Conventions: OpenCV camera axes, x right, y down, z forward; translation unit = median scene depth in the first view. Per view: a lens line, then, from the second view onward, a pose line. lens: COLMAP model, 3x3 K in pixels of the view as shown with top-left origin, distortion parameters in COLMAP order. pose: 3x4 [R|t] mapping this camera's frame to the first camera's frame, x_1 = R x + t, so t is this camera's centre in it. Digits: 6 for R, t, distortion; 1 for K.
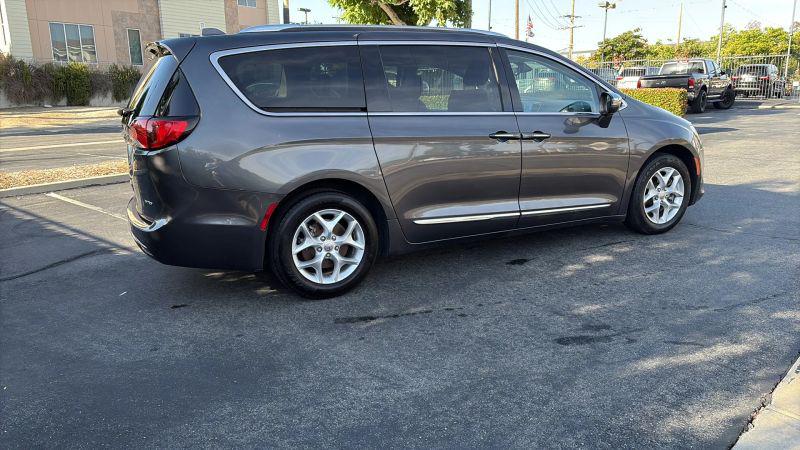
lens RADIAL K [[575.5, 0, 400.0], [0, 575.5, 225.0], [0, 0, 1]] dist [0.059204, -0.063277]
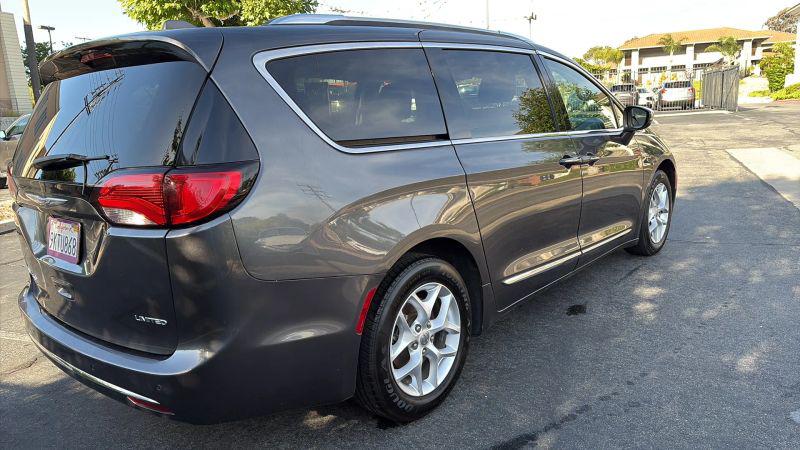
lens RADIAL K [[575.6, 0, 403.6], [0, 575.6, 225.6], [0, 0, 1]] dist [0.058250, -0.060462]
pose [[0.923333, -0.102621, 0.370034, -0.361874], [0.116968, 0.992999, -0.016478, -0.081262], [-0.365752, 0.058497, 0.928872, 0.347869]]
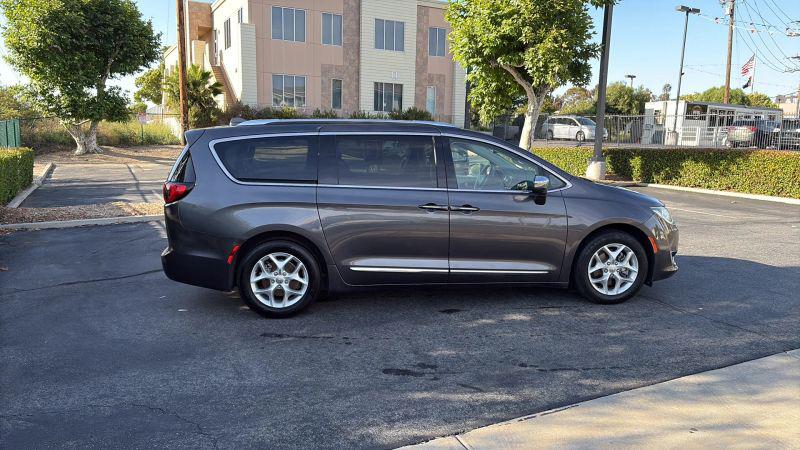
lens RADIAL K [[575.5, 0, 400.0], [0, 575.5, 225.0], [0, 0, 1]] dist [0.059204, -0.063277]
pose [[0.941207, 0.080191, -0.328175, 0.545820], [-0.101090, 0.993762, -0.047097, -0.052969], [0.322351, 0.077503, 0.943442, -0.192831]]
